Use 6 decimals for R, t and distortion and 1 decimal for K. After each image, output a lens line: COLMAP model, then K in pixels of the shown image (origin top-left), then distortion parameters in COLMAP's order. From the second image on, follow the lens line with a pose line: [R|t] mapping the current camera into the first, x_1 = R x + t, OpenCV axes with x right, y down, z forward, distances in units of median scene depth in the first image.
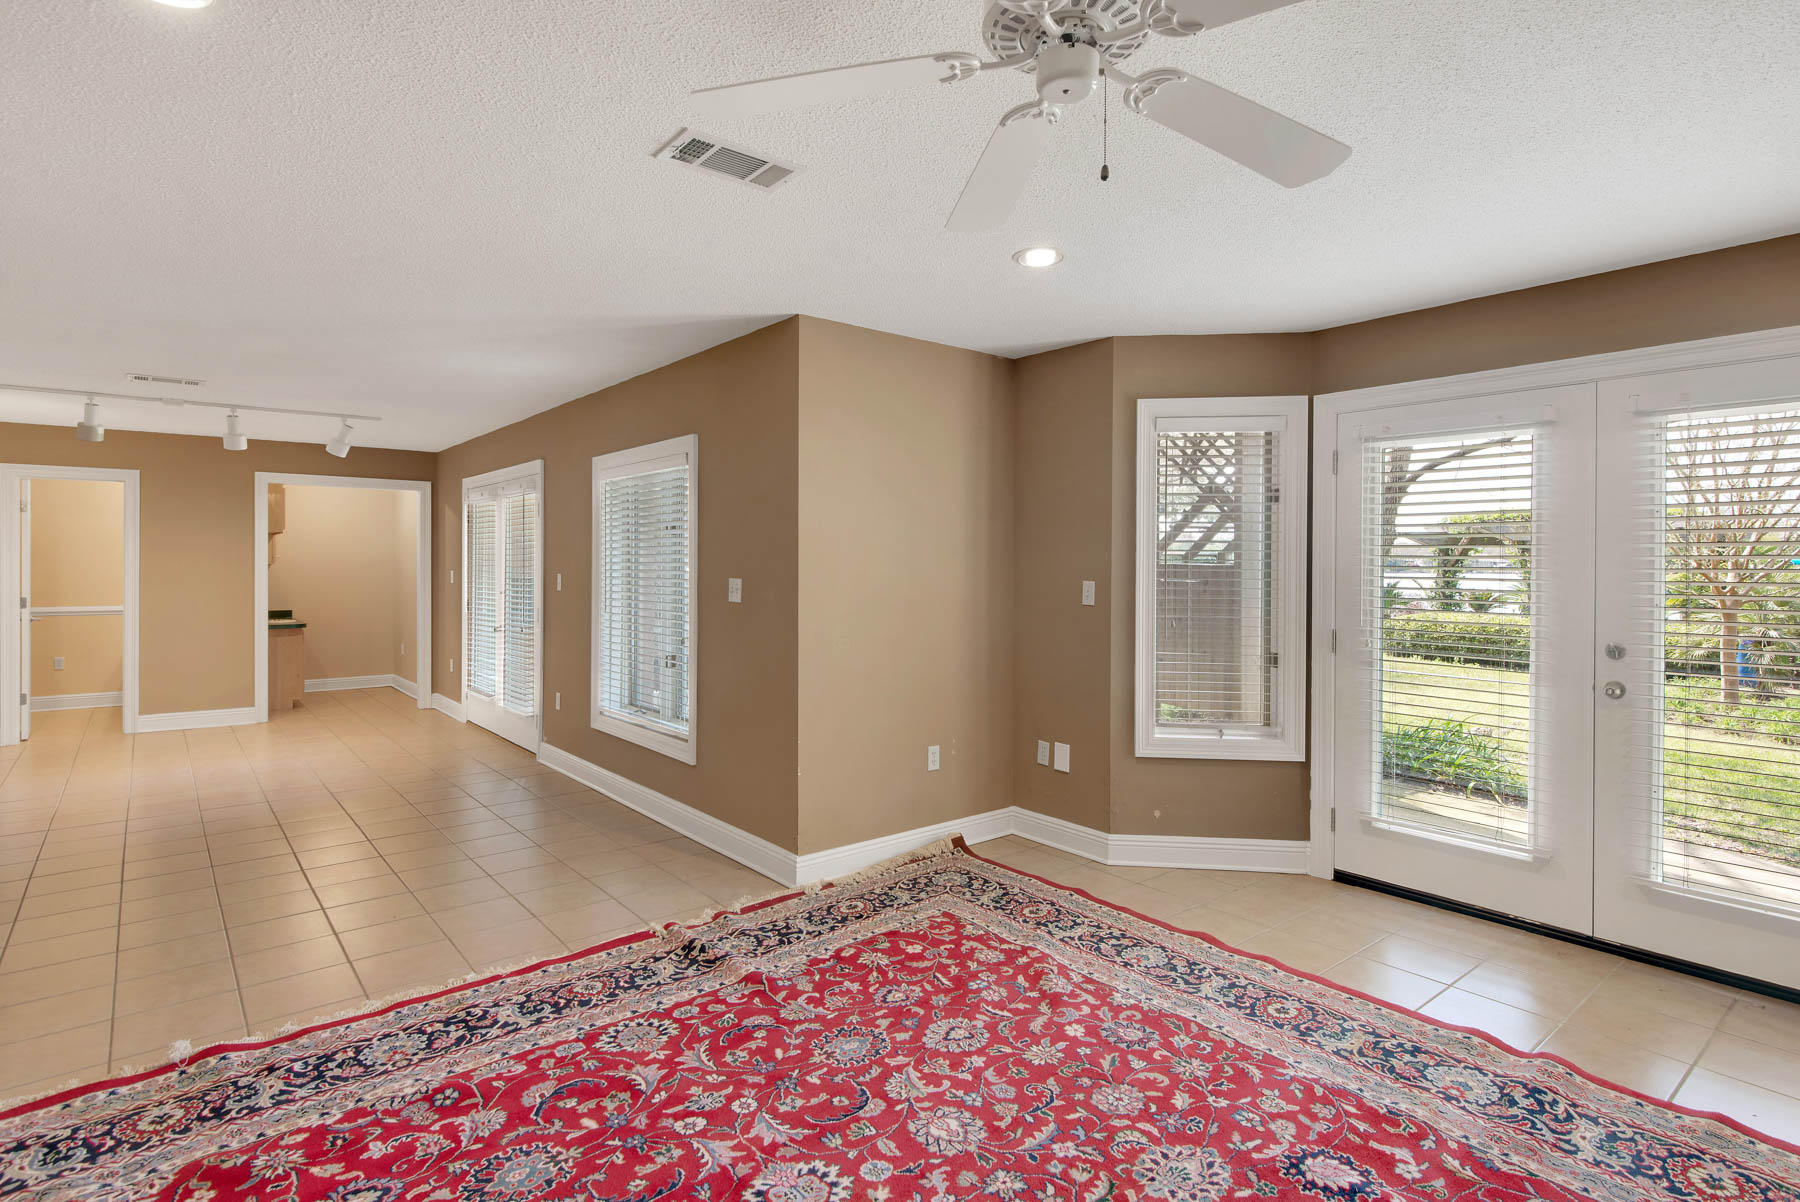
lens RADIAL K [[906.3, 0, 921.8], [0, 906.3, 545.7], [0, 0, 1]] dist [0.016643, -0.006875]
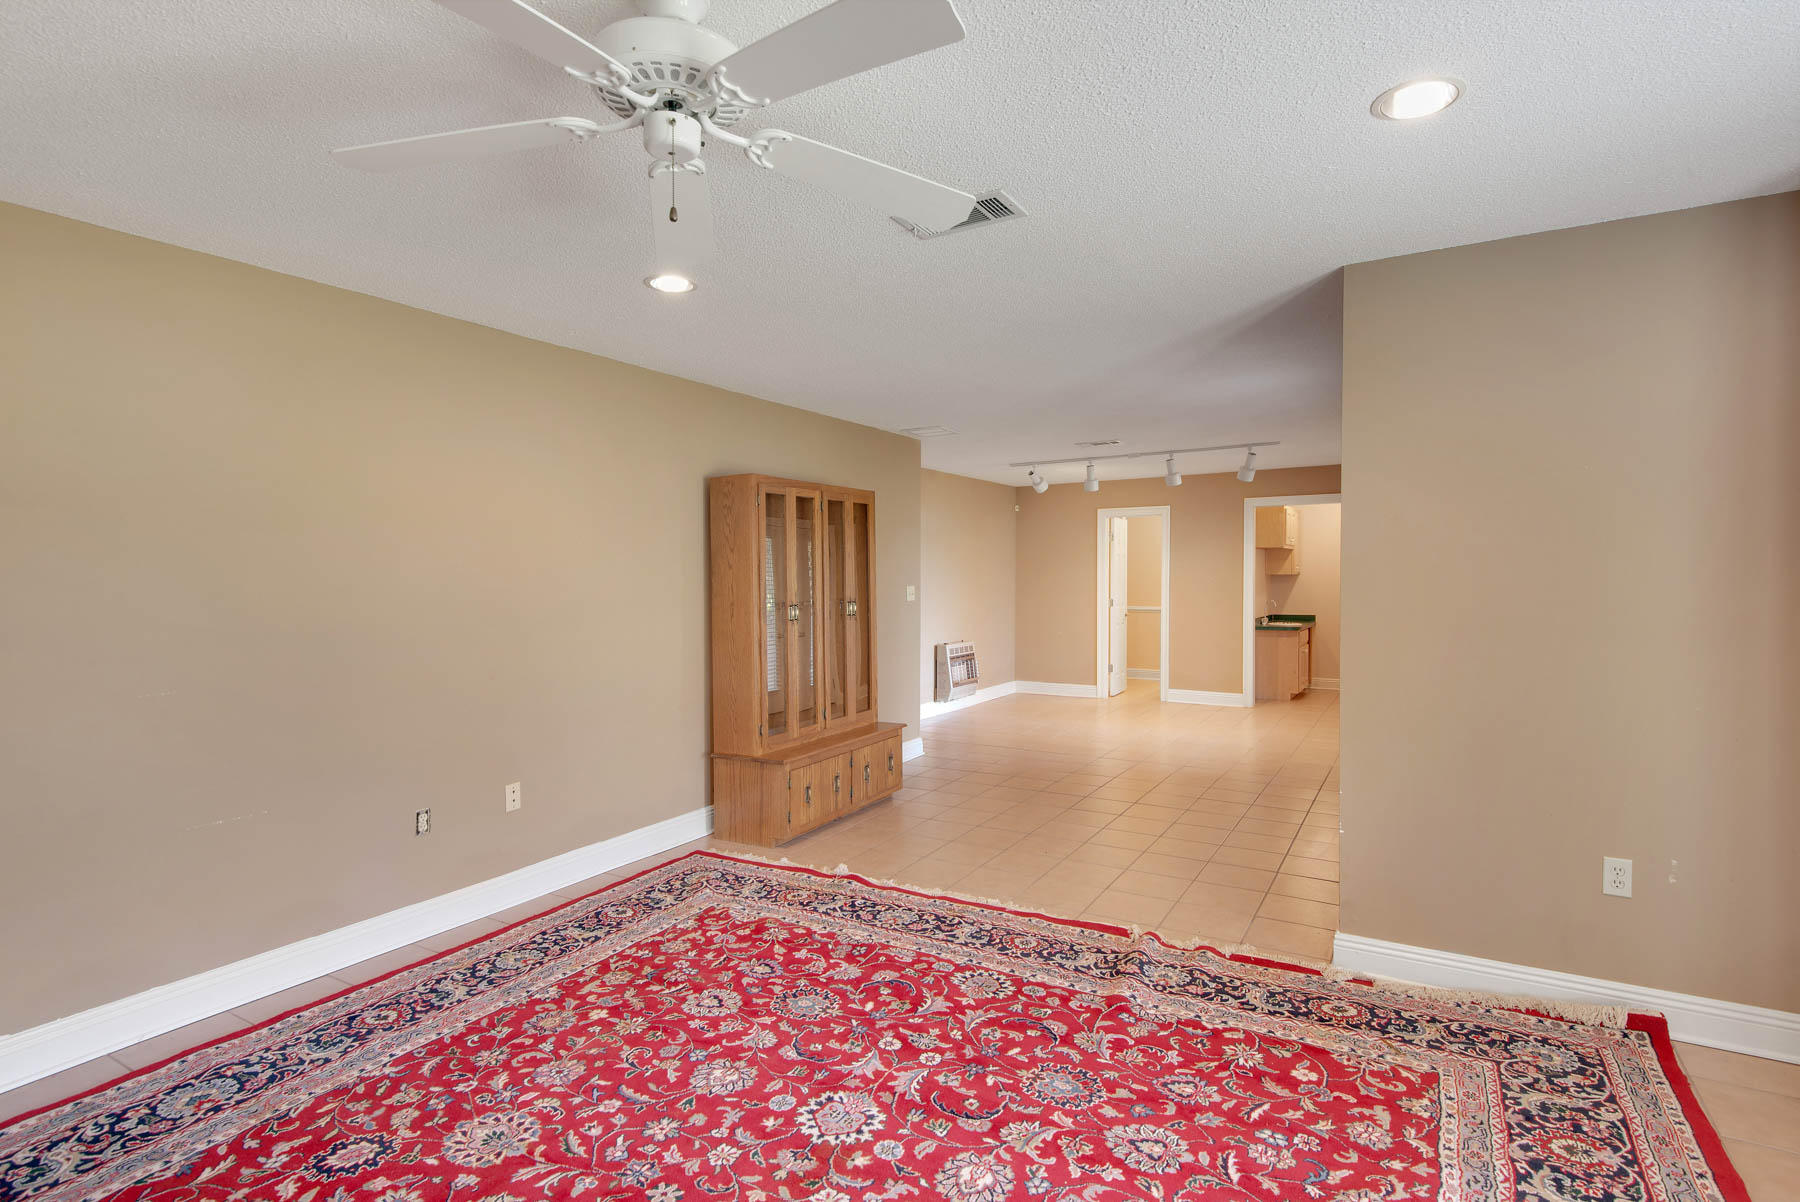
lens RADIAL K [[906.3, 0, 903.9], [0, 906.3, 592.7], [0, 0, 1]] dist [0.016643, -0.006875]
pose [[0.336349, 0.013696, -0.941638, 0.644620], [0.027098, 0.999339, 0.024215, 0.004733], [0.941347, -0.033661, 0.335756, 0.459852]]
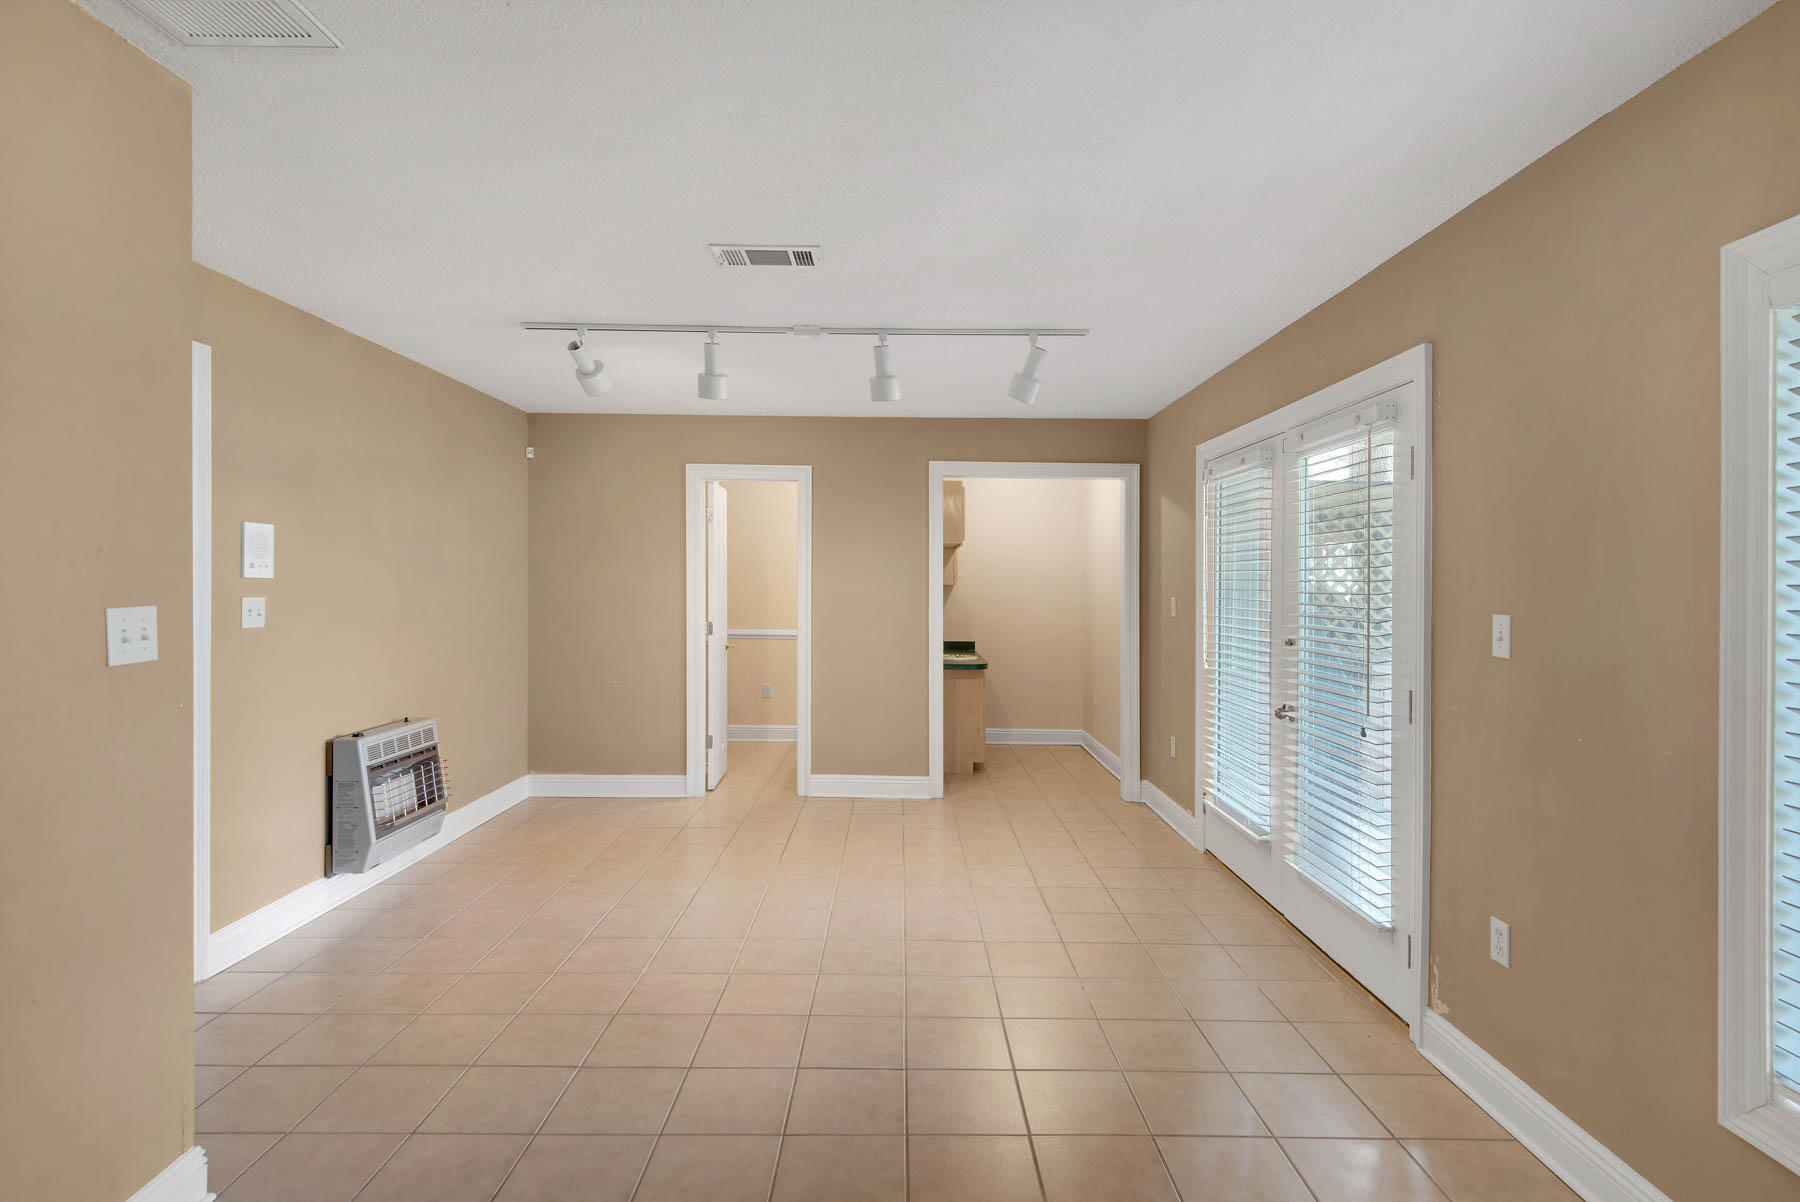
lens RADIAL K [[906.3, 0, 923.0], [0, 906.3, 597.0], [0, 0, 1]] dist [0.016643, -0.006875]
pose [[0.780461, 0.016217, -0.624994, -0.705500], [0.003463, 0.999536, 0.030259, 0.021623], [0.625195, -0.025780, 0.780043, 1.088321]]
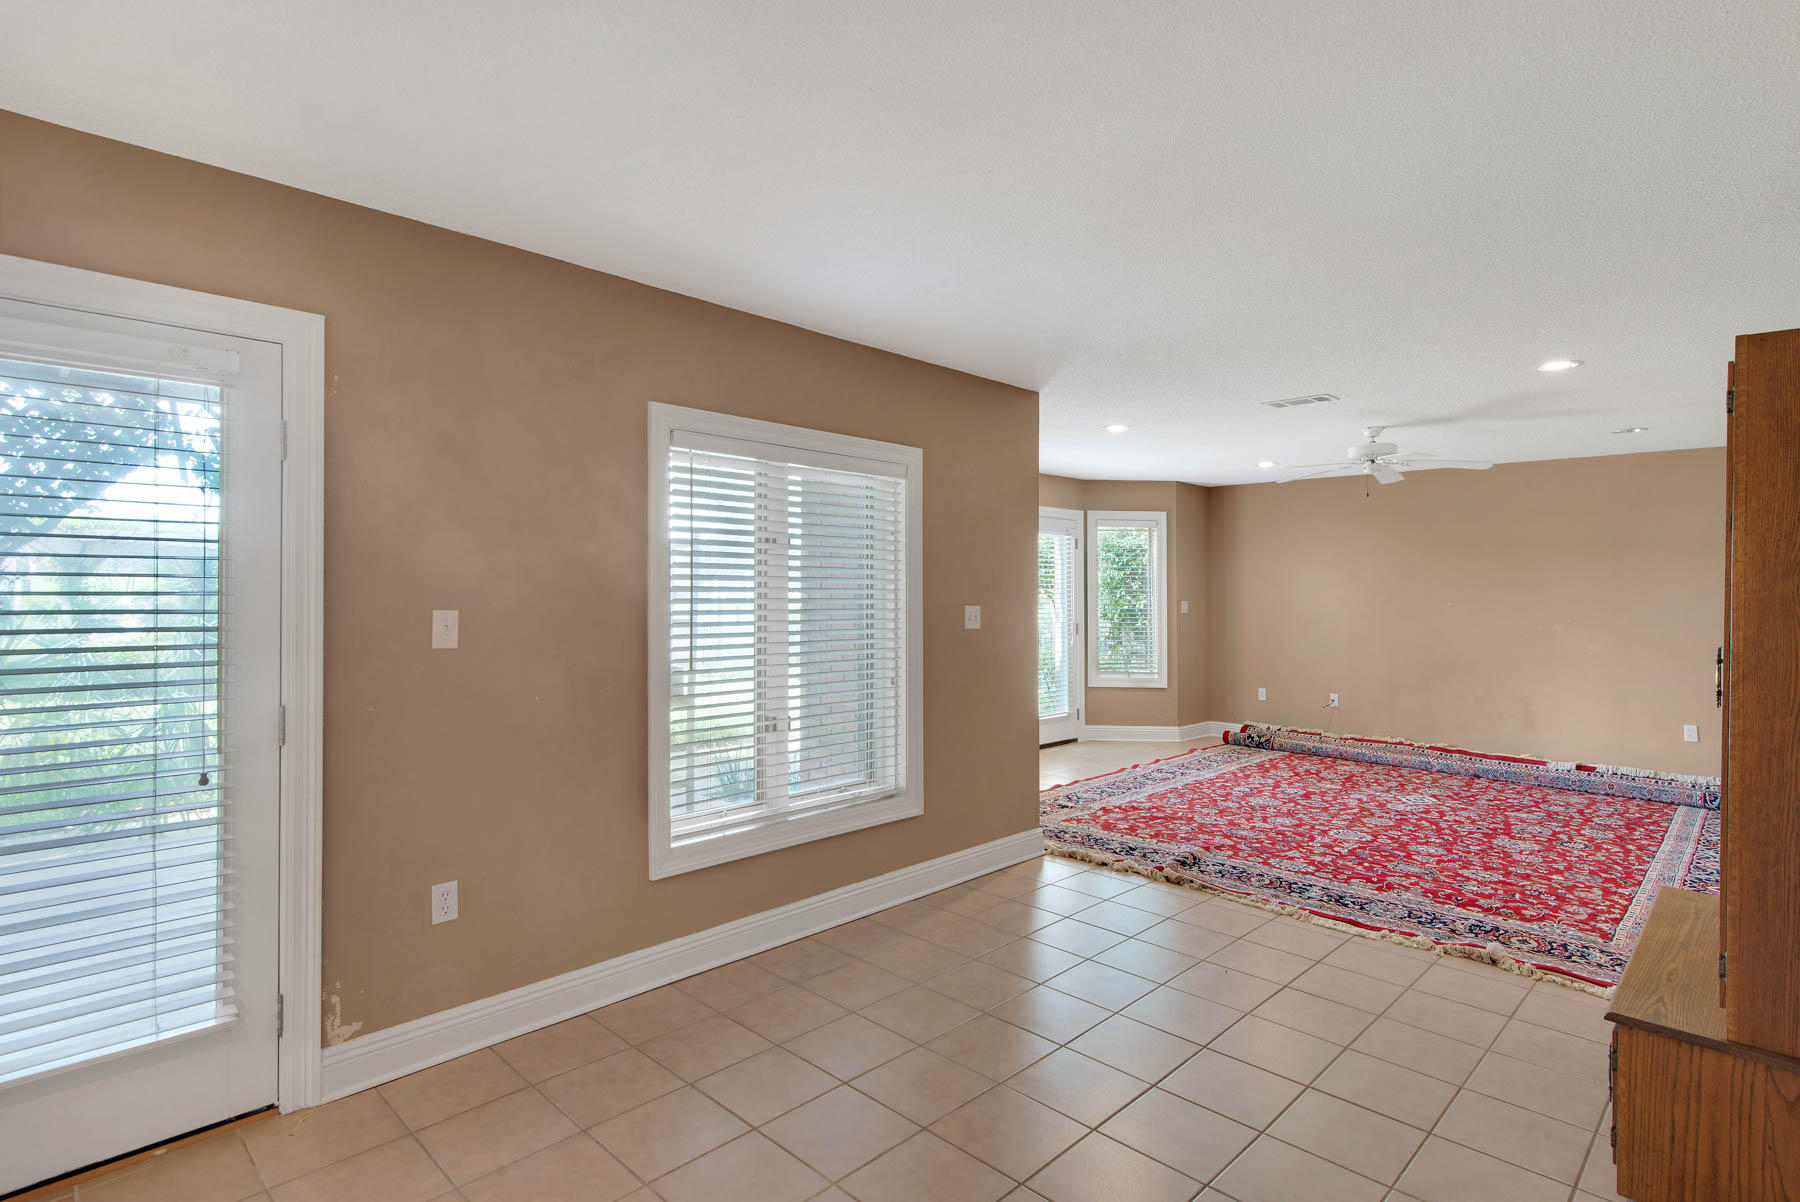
lens RADIAL K [[906.3, 0, 906.3], [0, 906.3, 590.2], [0, 0, 1]] dist [0.016643, -0.006875]
pose [[-0.090507, -0.003520, 0.995890, -1.719677], [-0.033913, 0.999425, 0.000450, 0.029275], [-0.995318, -0.033733, -0.090574, 1.657542]]
